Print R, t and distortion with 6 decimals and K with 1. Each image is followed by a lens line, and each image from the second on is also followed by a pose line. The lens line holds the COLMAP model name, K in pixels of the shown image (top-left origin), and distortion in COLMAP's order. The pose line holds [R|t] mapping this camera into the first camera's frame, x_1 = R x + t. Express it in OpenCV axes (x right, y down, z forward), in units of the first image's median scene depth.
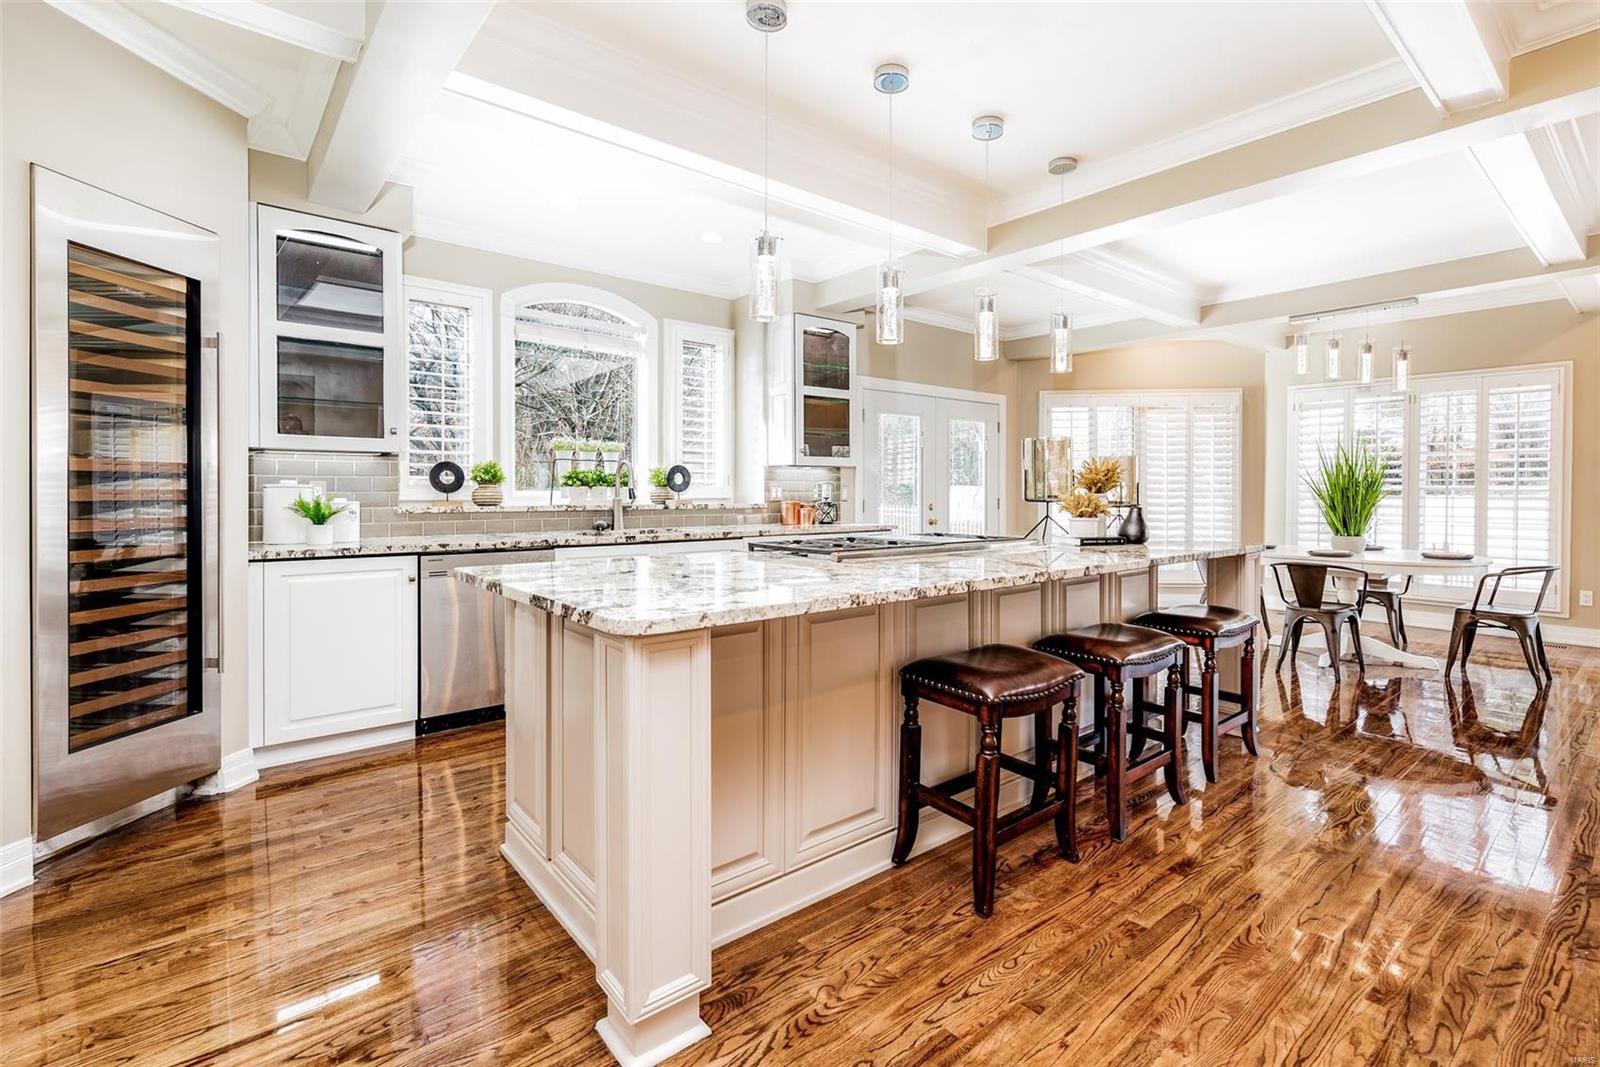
lens RADIAL K [[698.1, 0, 820.8], [0, 698.1, 498.1], [0, 0, 1]] dist [-0.000298, 0.000460]
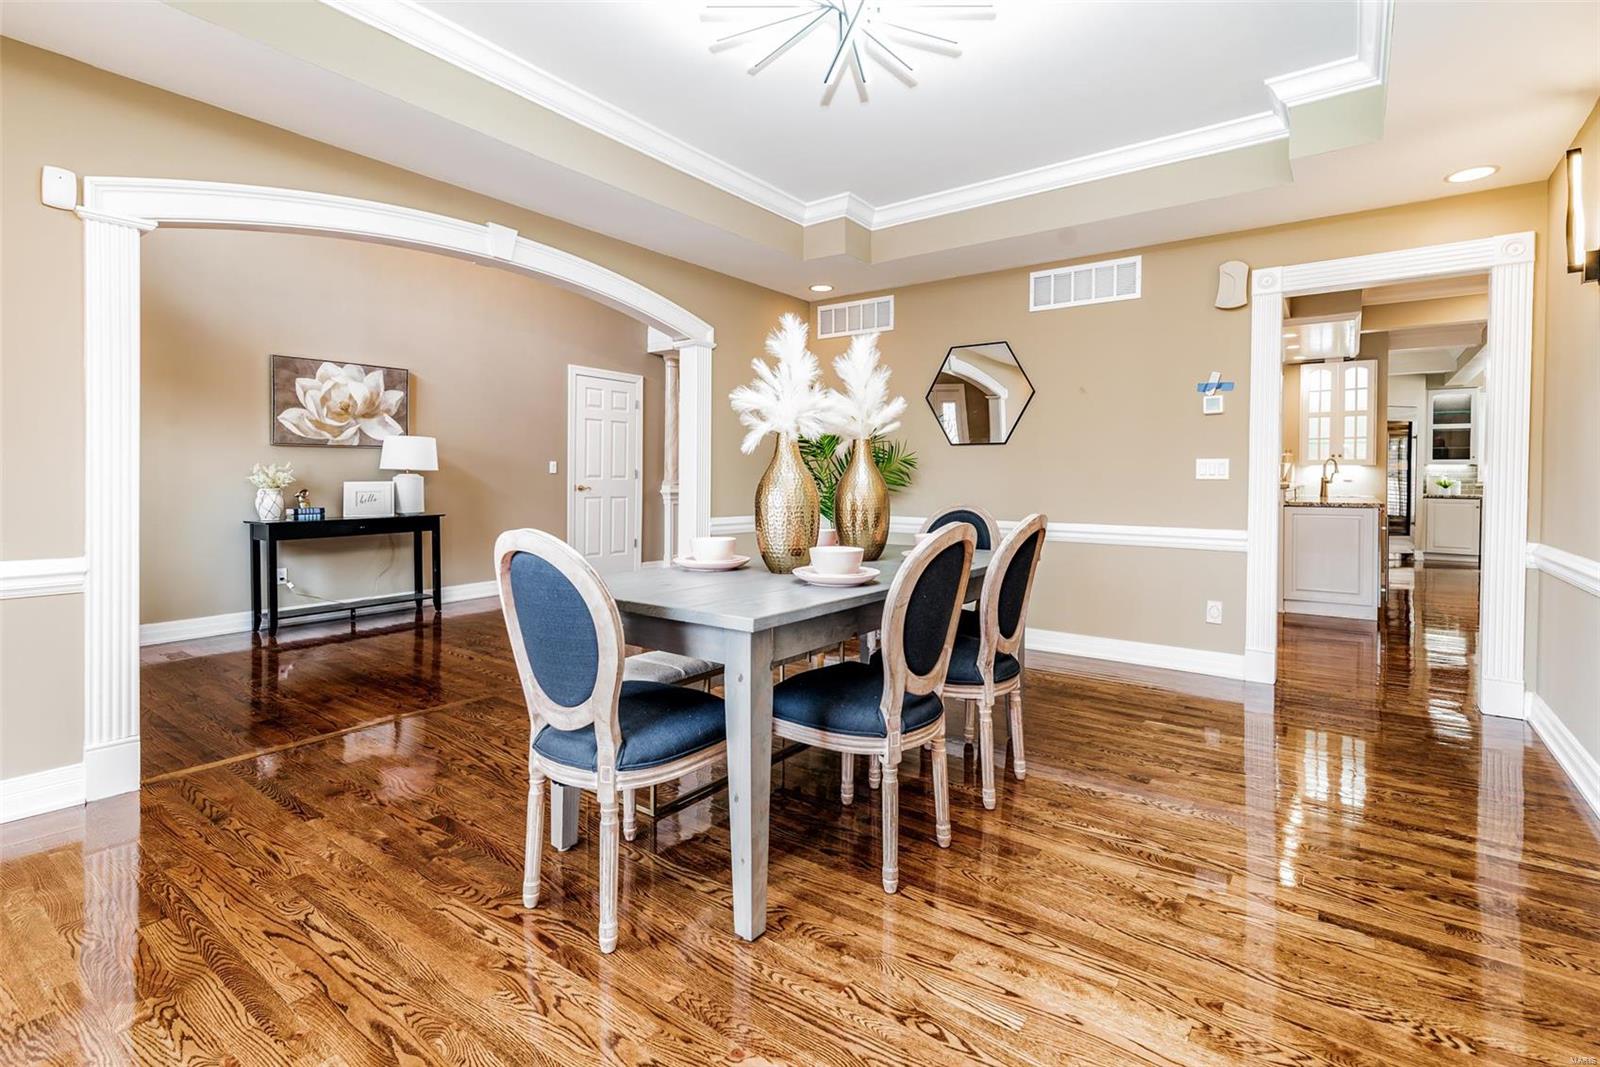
lens RADIAL K [[698.1, 0, 815.0], [0, 698.1, 482.2], [0, 0, 1]] dist [-0.000298, 0.000460]
pose [[0.189539, 0.008191, -0.981839, 1.447746], [-0.017270, 0.999838, 0.005008, 0.035935], [0.981721, 0.016007, 0.189650, -1.887819]]
